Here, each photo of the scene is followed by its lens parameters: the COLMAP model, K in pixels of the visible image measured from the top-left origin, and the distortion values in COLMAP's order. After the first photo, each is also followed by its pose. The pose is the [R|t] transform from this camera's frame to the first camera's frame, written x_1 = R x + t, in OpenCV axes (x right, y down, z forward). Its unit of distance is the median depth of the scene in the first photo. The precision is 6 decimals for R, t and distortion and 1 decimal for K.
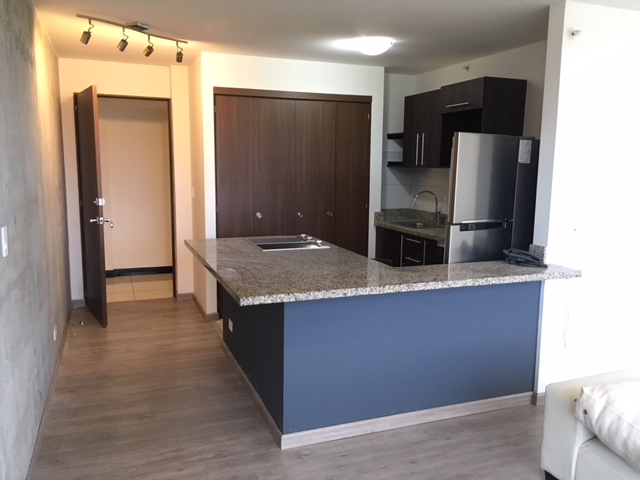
lens RADIAL K [[540.3, 0, 320.0], [0, 540.3, 240.0], [0, 0, 1]] dist [0.091988, -0.116843]
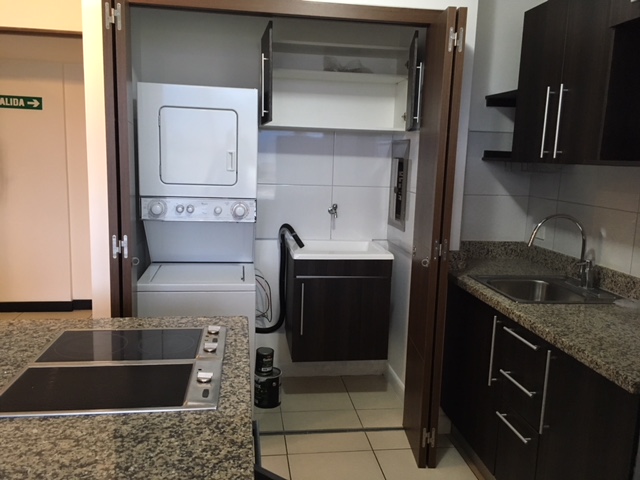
lens RADIAL K [[540.3, 0, 320.0], [0, 540.3, 240.0], [0, 0, 1]] dist [0.091988, -0.116843]
pose [[0.973786, 0.054898, -0.220740, 0.098597], [-0.052595, 0.998483, 0.016301, -0.064442], [0.221300, -0.004264, 0.975196, 0.493624]]
